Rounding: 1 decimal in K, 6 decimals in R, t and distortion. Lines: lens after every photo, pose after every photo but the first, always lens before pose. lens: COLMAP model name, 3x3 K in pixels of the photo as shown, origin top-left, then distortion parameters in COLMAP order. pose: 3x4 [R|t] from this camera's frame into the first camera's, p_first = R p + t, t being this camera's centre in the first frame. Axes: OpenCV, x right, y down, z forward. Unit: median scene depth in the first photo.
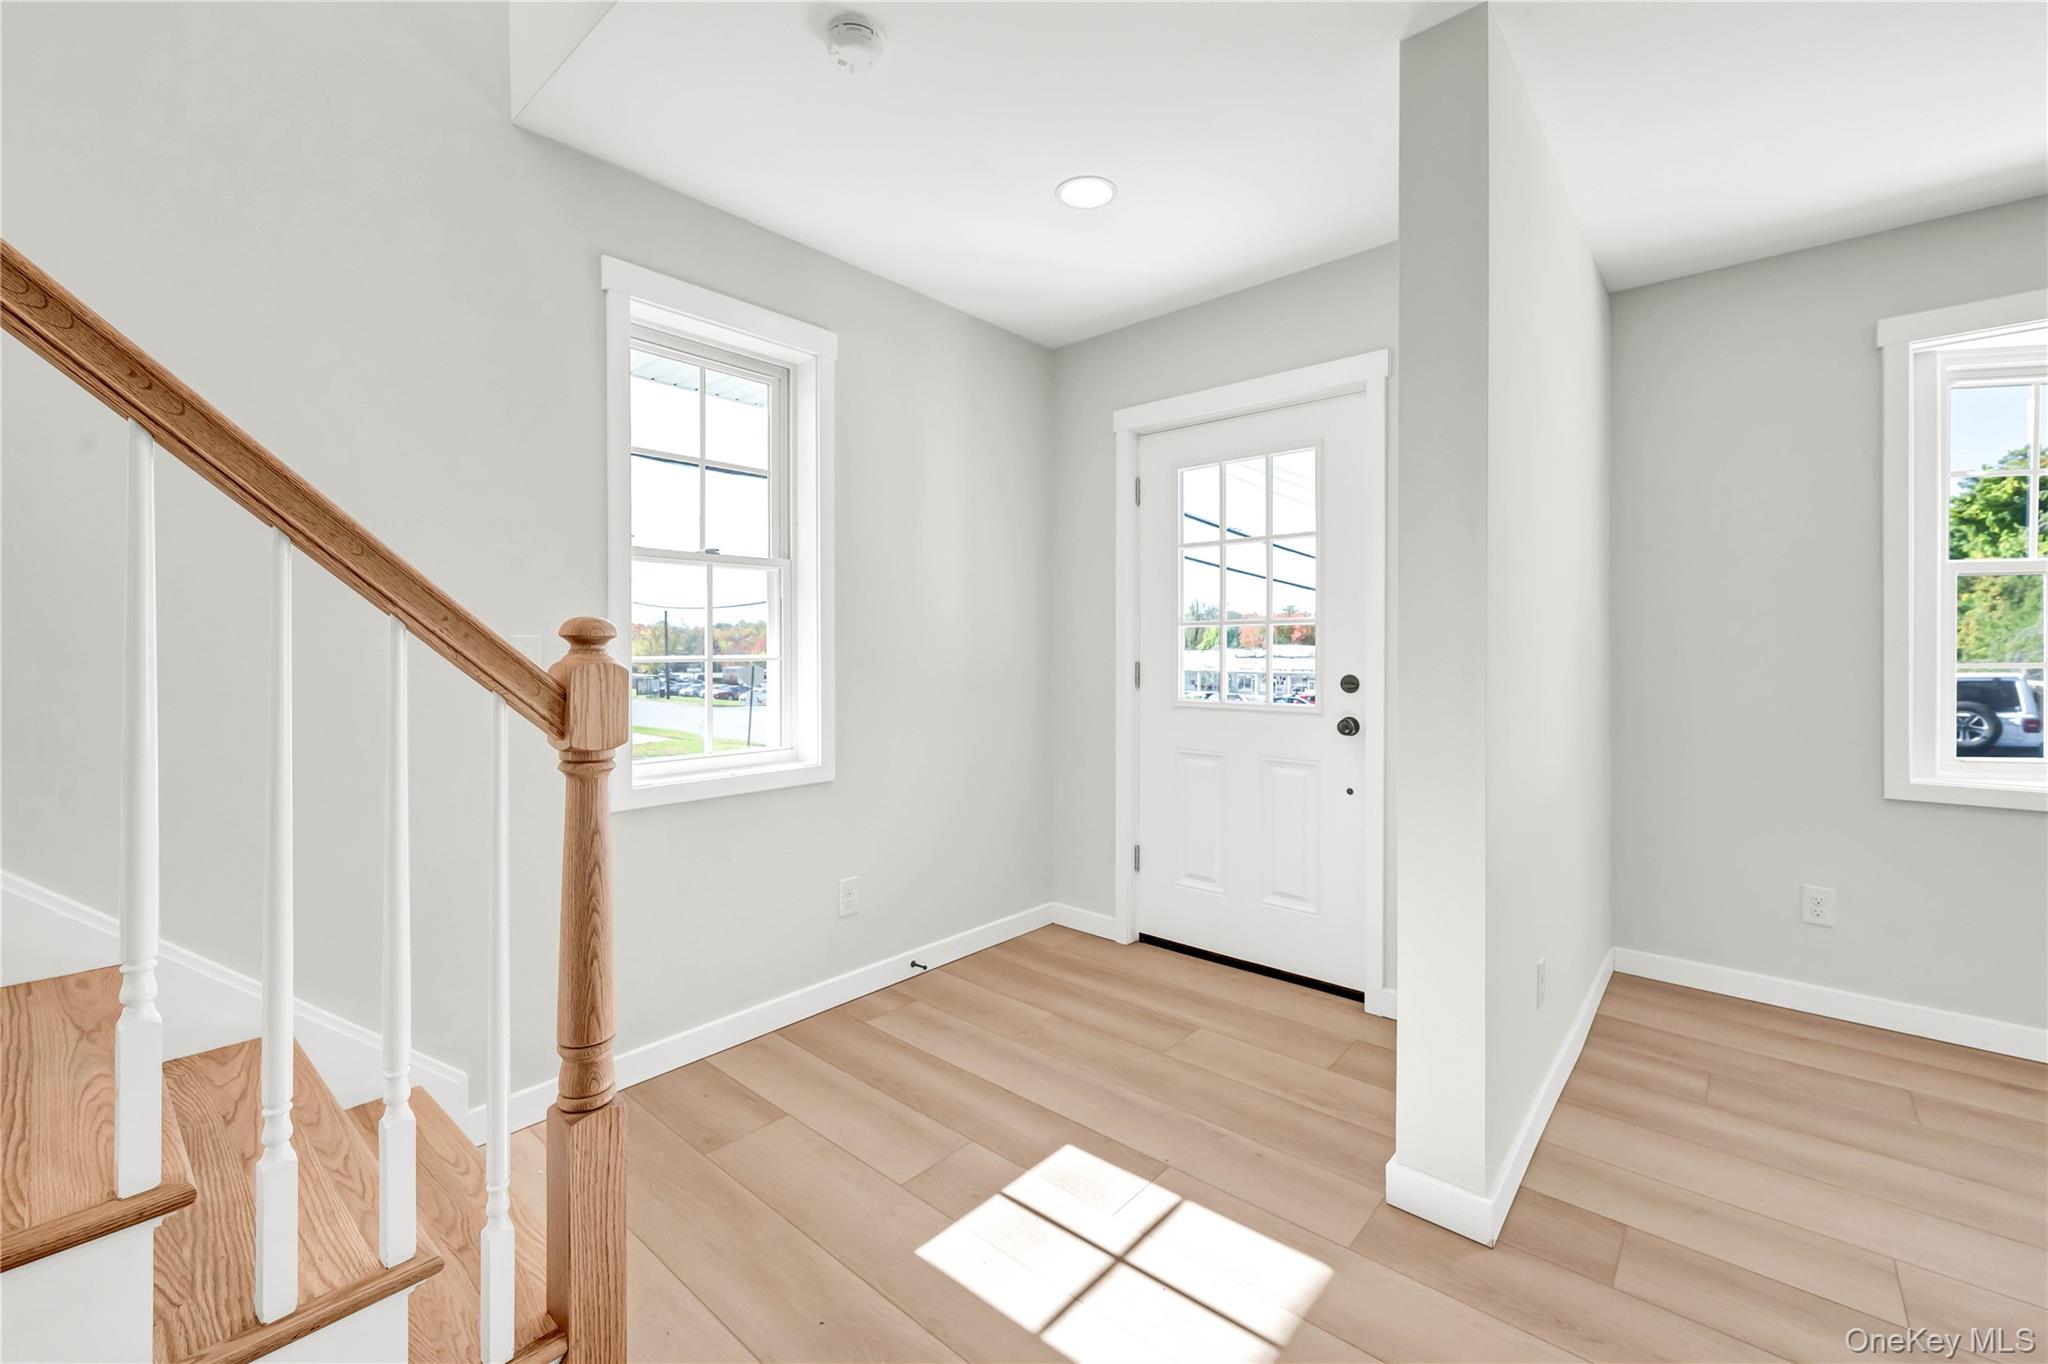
lens RADIAL K [[843.5, 0, 1023.5], [0, 843.5, 653.6], [0, 0, 1]] dist [0.000401, 0.000606]
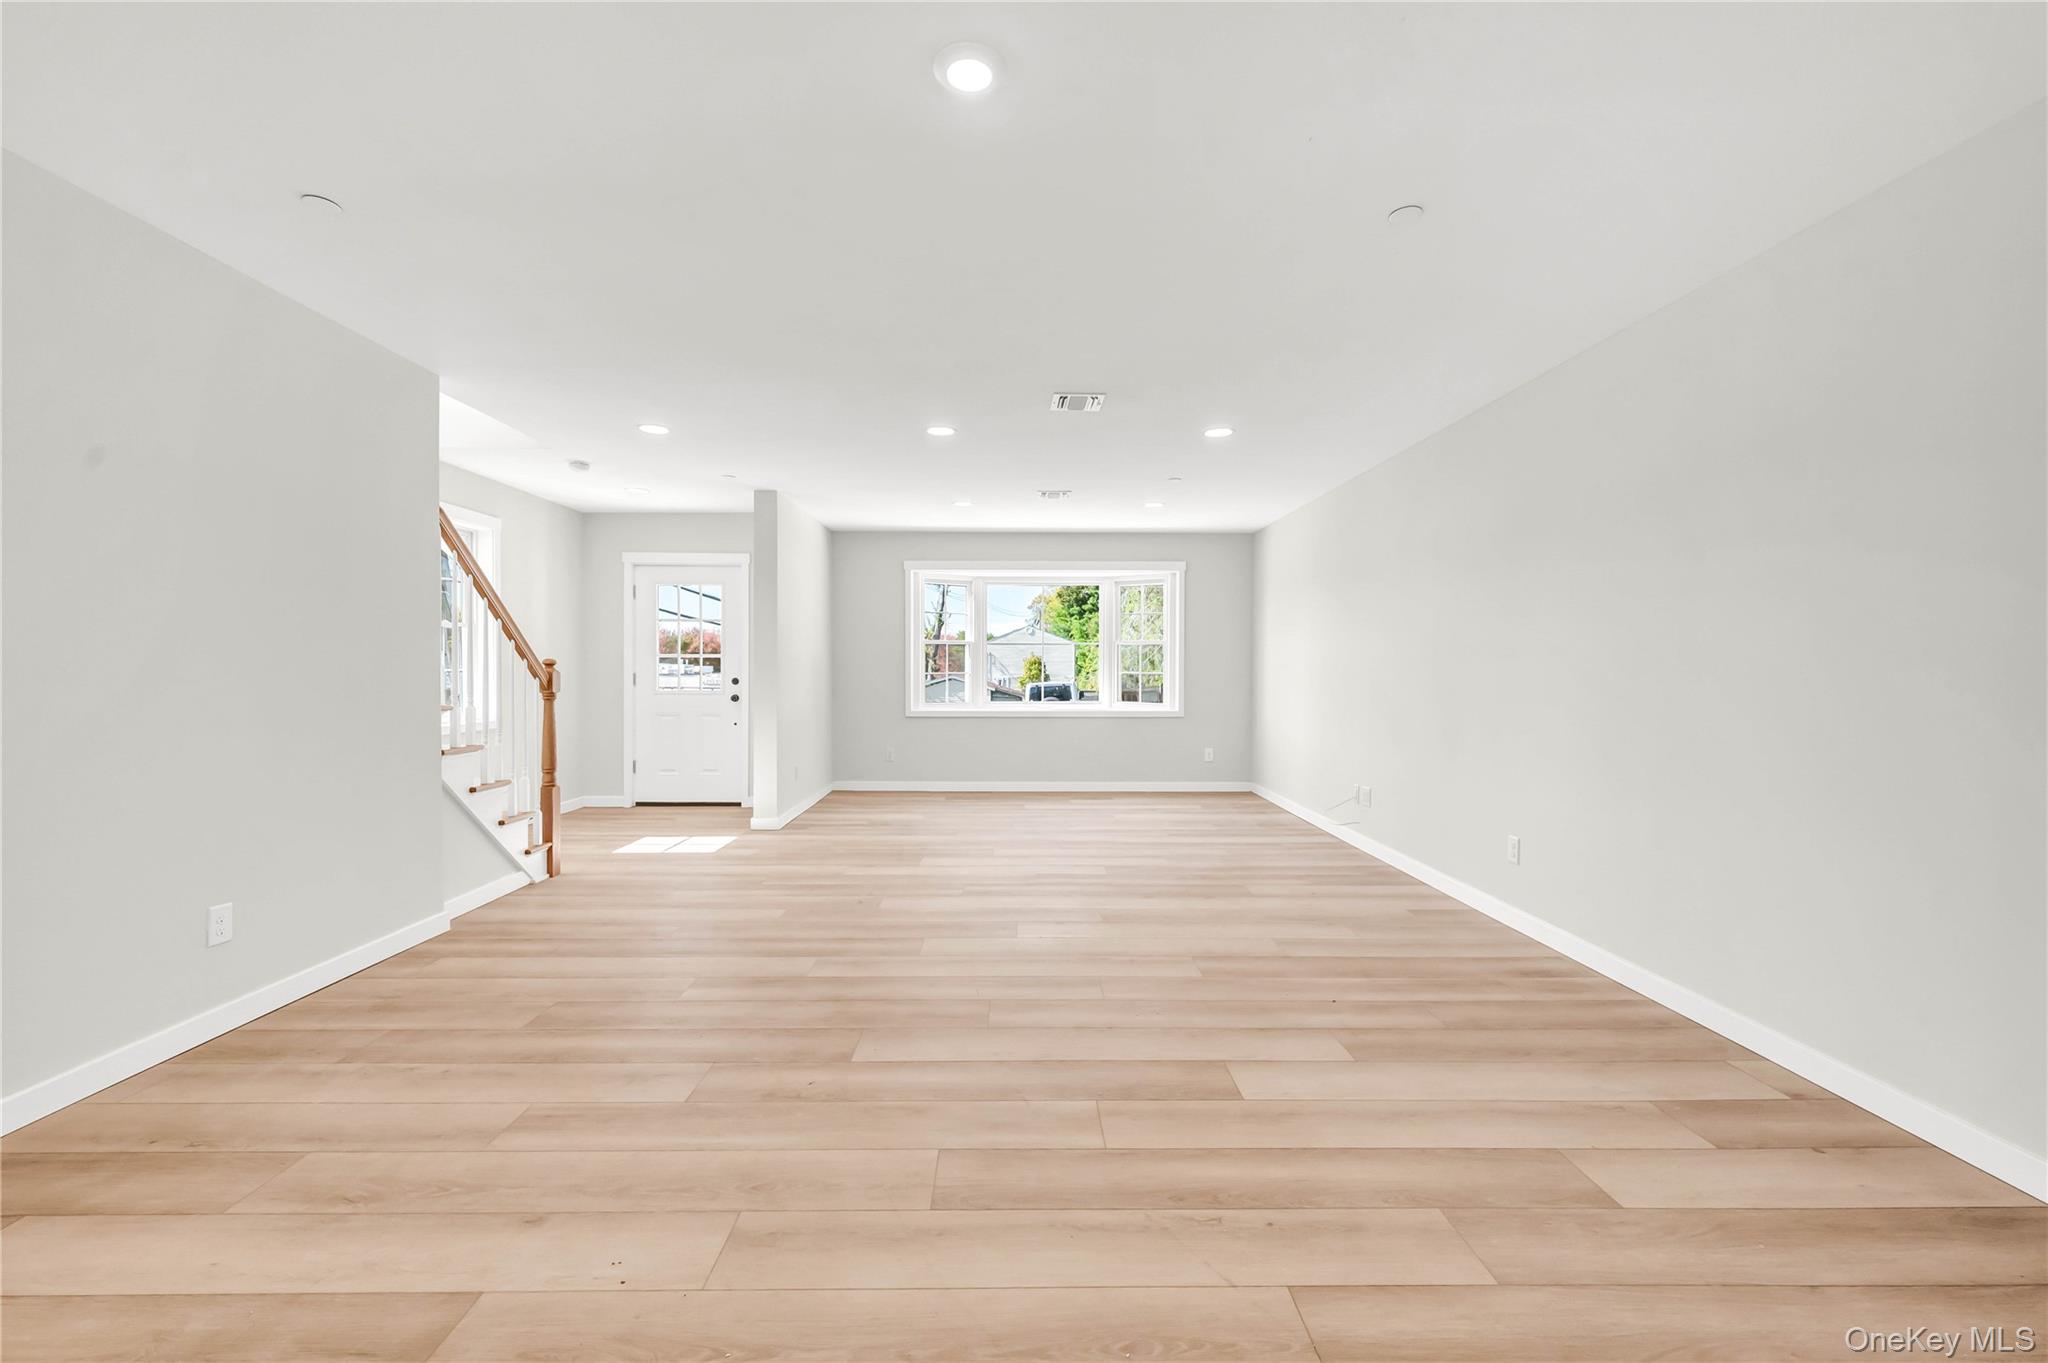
lens RADIAL K [[843.5, 0, 1023.5], [0, 843.5, 653.1], [0, 0, 1]] dist [0.000401, 0.000606]
pose [[0.746433, 0.011923, 0.665354, -0.648071], [0.004476, 0.999727, -0.022937, 0.013168], [-0.665445, 0.020100, 0.746176, -1.453595]]
